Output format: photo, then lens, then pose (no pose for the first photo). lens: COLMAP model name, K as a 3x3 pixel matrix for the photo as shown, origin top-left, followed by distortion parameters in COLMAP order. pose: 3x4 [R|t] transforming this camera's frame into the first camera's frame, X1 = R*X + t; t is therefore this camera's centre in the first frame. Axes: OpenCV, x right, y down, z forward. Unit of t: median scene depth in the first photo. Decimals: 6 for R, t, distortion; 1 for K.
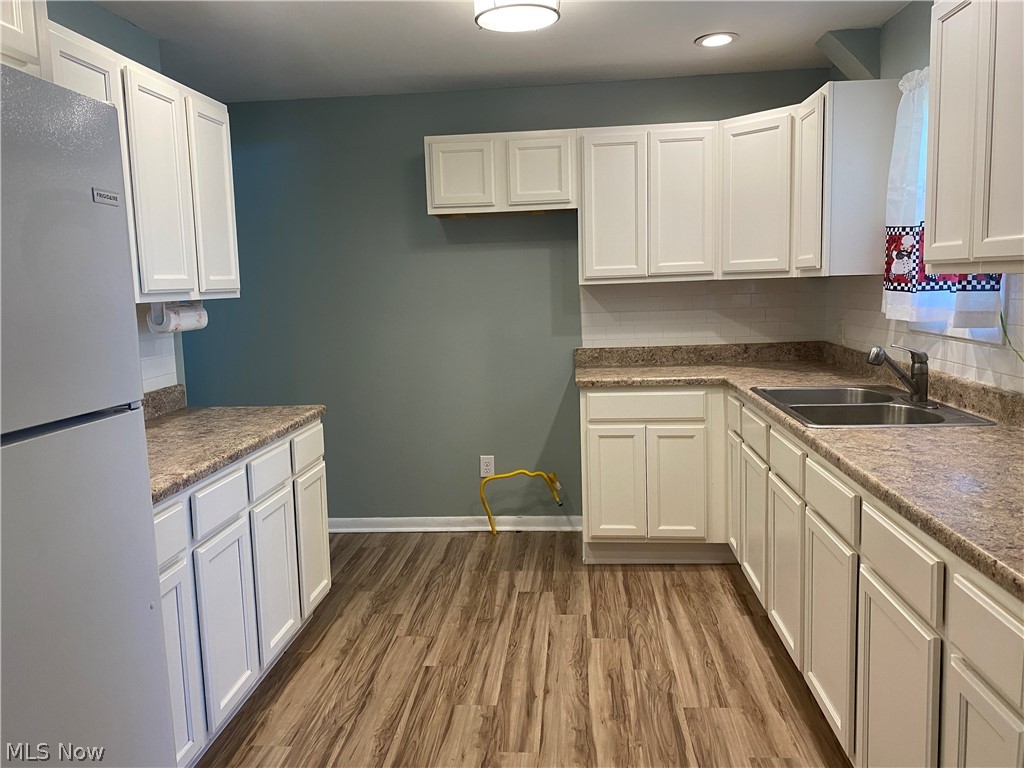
lens RADIAL K [[778.6, 0, 512.0], [0, 778.6, 384.0], [0, 0, 1]] dist [-0.004136, -0.001138]
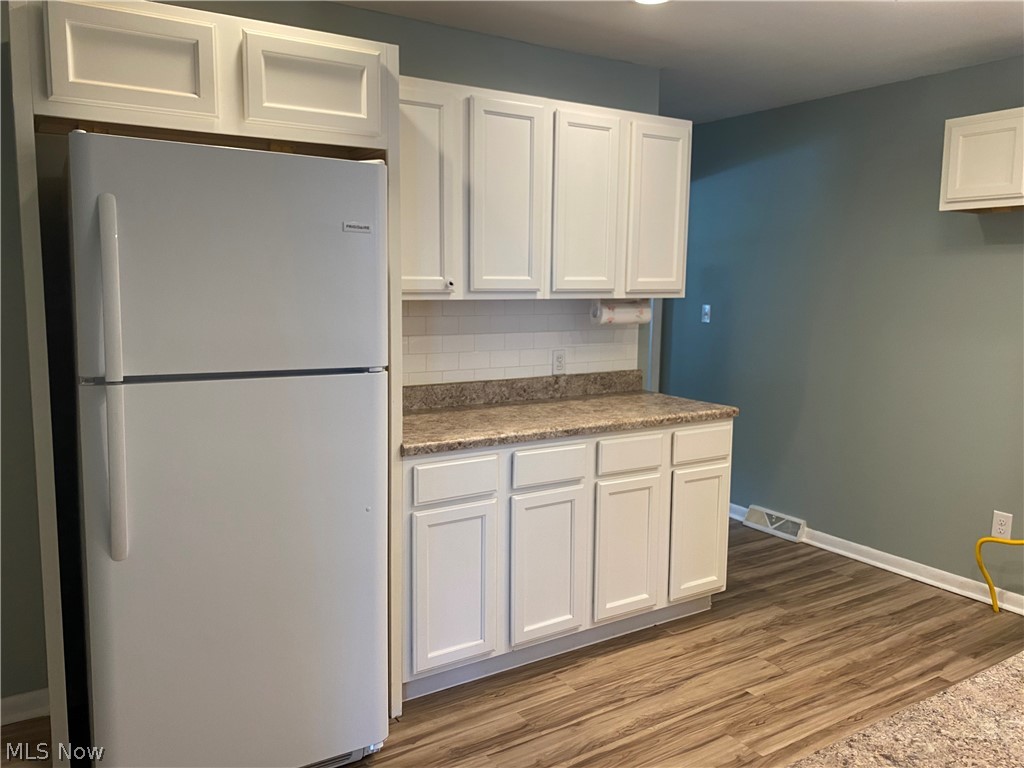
lens RADIAL K [[779.3, 0, 512.0], [0, 779.3, 384.0], [0, 0, 1]] dist [0.035979, -0.012450]
pose [[0.624656, 0.144853, -0.767348, 0.370451], [-0.137695, 0.987680, 0.074355, -0.041772], [0.768665, 0.059213, 0.636905, 0.127511]]
